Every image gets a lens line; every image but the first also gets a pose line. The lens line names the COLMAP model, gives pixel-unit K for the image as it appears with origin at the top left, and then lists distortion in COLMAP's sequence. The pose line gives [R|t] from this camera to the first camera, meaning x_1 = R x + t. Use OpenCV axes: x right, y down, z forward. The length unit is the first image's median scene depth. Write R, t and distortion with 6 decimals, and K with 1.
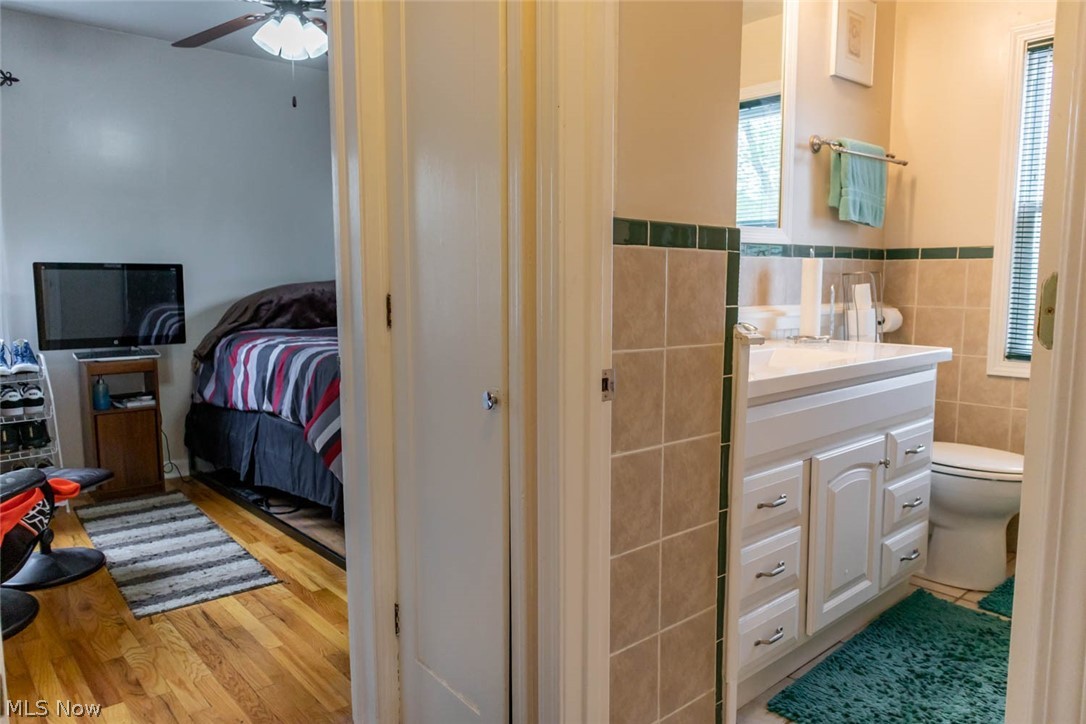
lens RADIAL K [[750.7, 0, 537.2], [0, 750.7, 364.4], [0, 0, 1]] dist [0.004795, -0.003969]
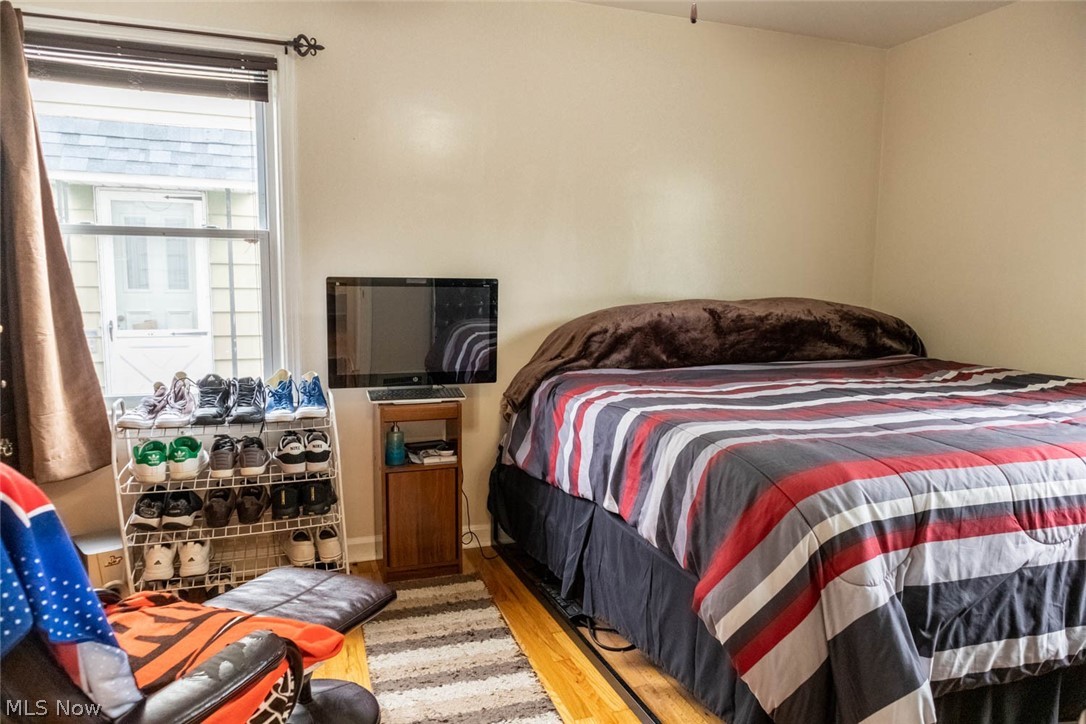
lens RADIAL K [[750.7, 0, 543.3], [0, 750.7, 361.6], [0, 0, 1]] dist [0.004795, -0.003969]
pose [[0.935285, 0.049425, -0.350427, -0.167953], [-0.051587, 0.998663, 0.003170, -0.057944], [0.350116, 0.015113, 0.936585, 0.323139]]
